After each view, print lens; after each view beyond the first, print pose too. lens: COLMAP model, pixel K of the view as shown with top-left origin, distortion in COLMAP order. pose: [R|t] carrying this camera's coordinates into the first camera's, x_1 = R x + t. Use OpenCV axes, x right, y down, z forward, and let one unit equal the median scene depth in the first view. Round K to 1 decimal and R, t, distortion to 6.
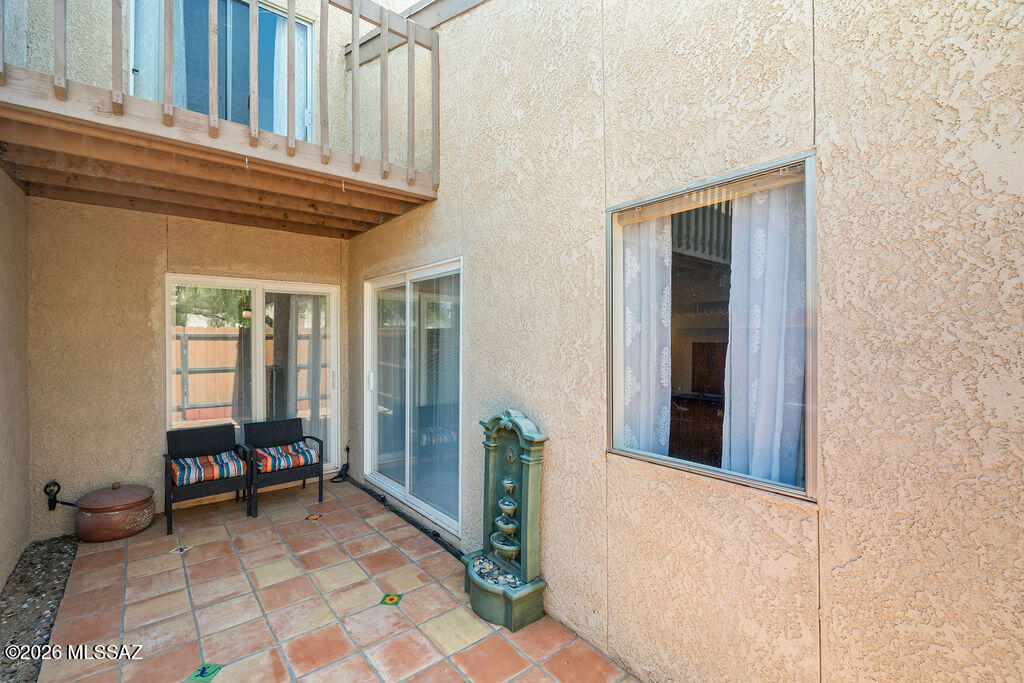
lens RADIAL K [[451.0, 0, 510.2], [0, 451.0, 342.8], [0, 0, 1]] dist [-0.002290, 0.000629]
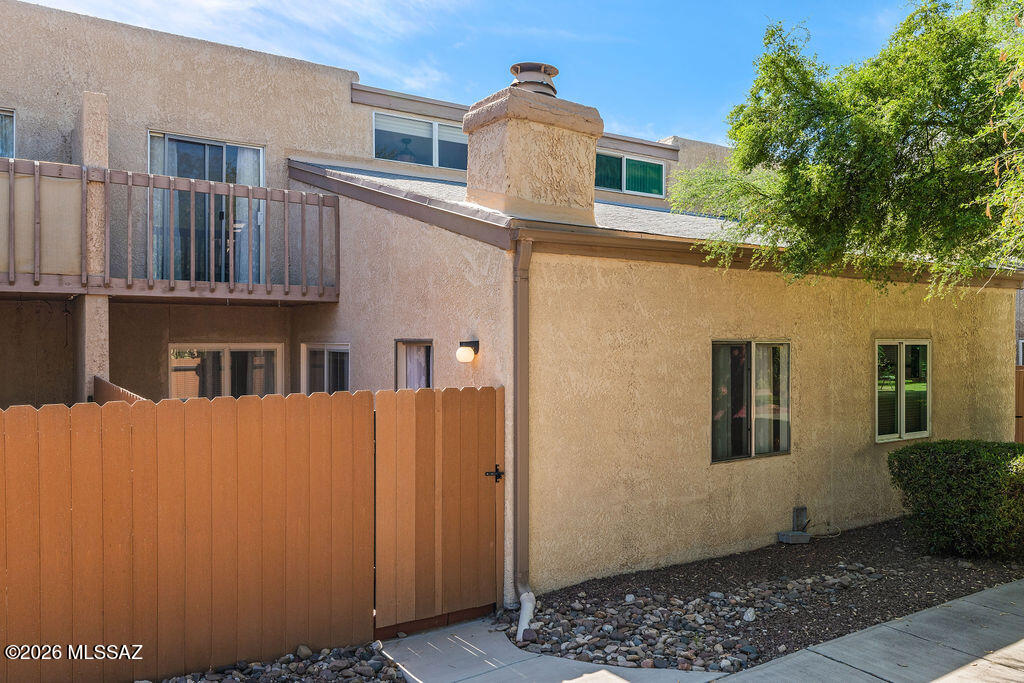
lens RADIAL K [[762.8, 0, 512.9], [0, 762.8, 340.9], [0, 0, 1]] dist [0.001943, -0.000505]
pose [[0.993905, 0.000859, -0.110240, 0.651284], [-0.001251, 0.999993, -0.003489, -0.156650], [0.110236, 0.003606, 0.993899, -1.395994]]
